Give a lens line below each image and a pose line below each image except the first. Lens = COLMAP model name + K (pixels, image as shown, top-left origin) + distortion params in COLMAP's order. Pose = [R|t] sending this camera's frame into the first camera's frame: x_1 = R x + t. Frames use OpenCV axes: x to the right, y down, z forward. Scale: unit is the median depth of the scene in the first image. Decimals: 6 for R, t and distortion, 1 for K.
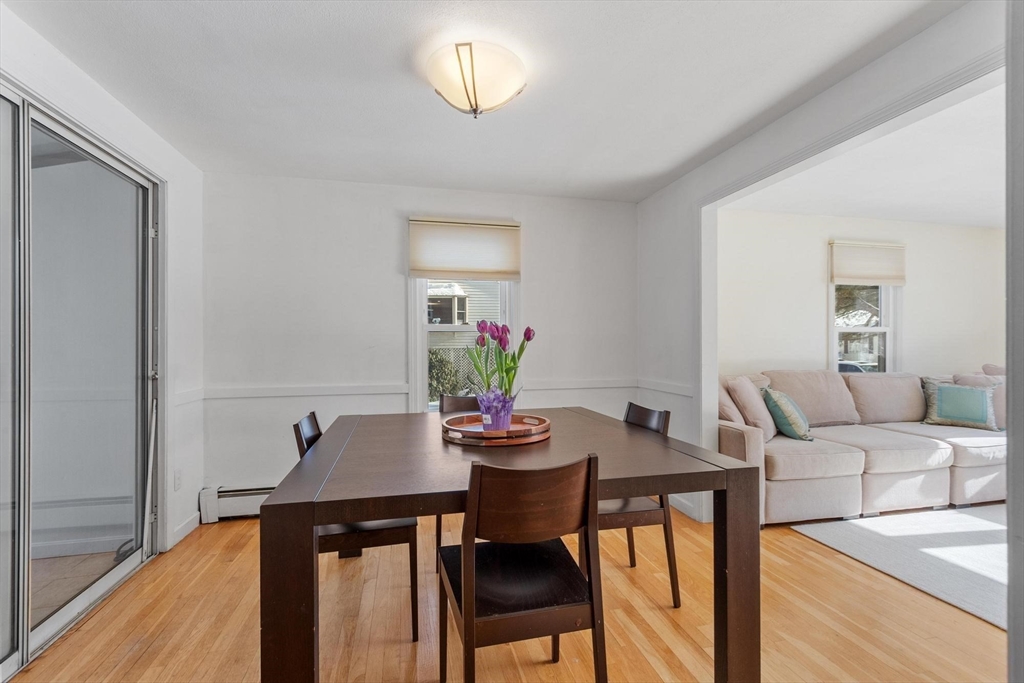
lens RADIAL K [[436.9, 0, 512.0], [0, 436.9, 341.5], [0, 0, 1]] dist [-0.000253, 0.000090]
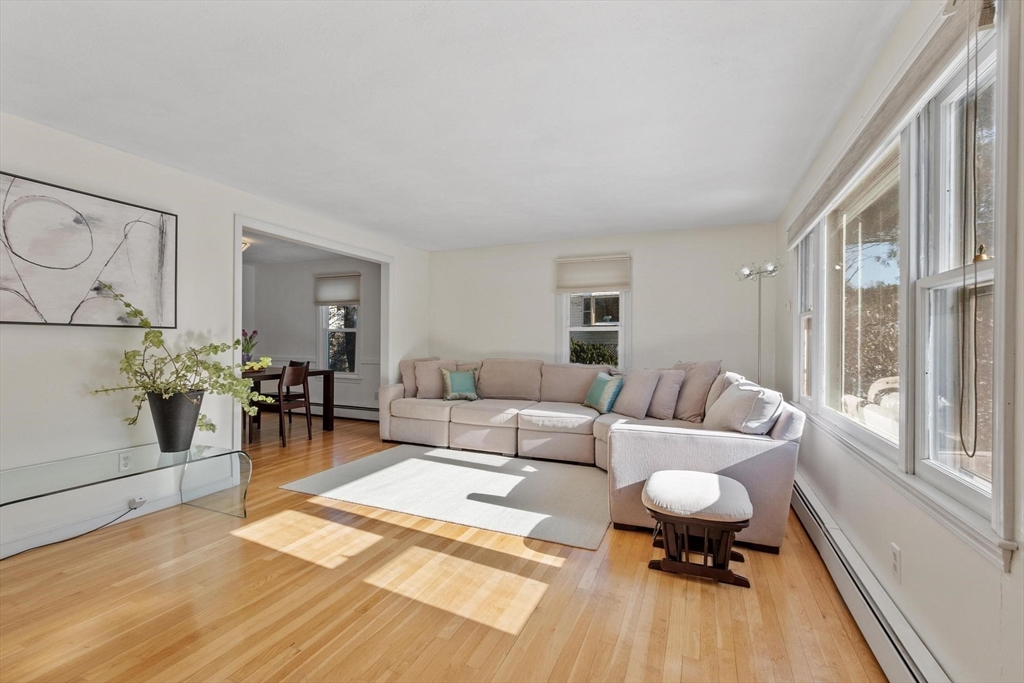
lens RADIAL K [[436.9, 0, 512.0], [0, 436.9, 341.5], [0, 0, 1]] dist [-0.000253, 0.000090]
pose [[0.797212, 0.016993, -0.603460, 1.815975], [-0.011314, 0.999849, 0.013210, -0.010982], [0.603593, -0.003704, 0.797284, -0.123208]]
